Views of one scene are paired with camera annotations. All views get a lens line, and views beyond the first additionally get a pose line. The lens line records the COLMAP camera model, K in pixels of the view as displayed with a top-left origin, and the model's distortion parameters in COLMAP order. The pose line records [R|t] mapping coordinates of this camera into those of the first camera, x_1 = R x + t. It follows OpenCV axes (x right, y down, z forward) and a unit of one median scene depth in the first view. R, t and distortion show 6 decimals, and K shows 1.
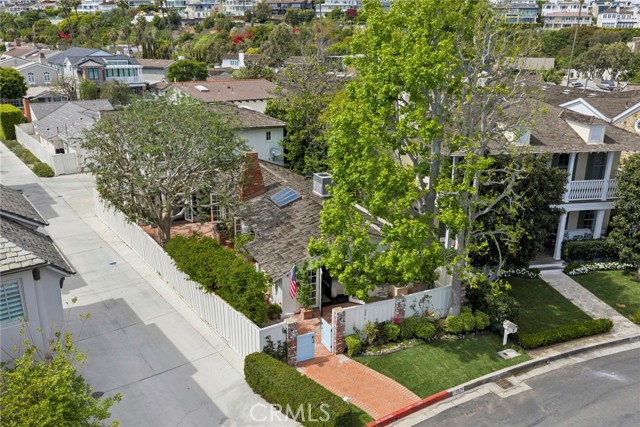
lens RADIAL K [[571.6, 0, 320.0], [0, 571.6, 213.5], [0, 0, 1]] dist [0.001869, 0.005883]
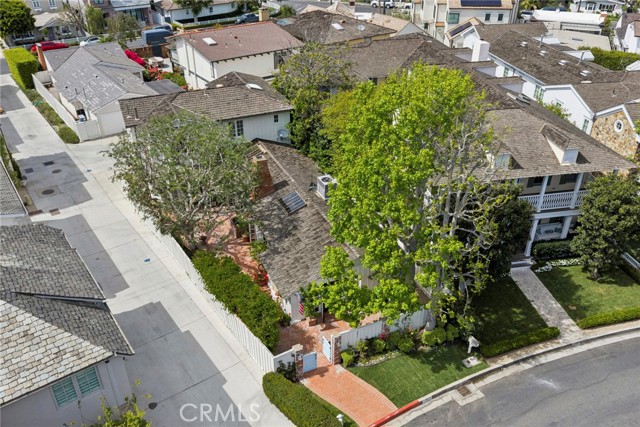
lens RADIAL K [[571.6, 0, 320.0], [0, 571.6, 213.5], [0, 0, 1]] dist [0.001869, 0.005883]
pose [[0.999820, -0.002180, -0.018869, 0.020699], [0.006934, 0.966724, 0.255727, -0.387152], [0.017683, -0.255812, 0.966565, -0.137435]]
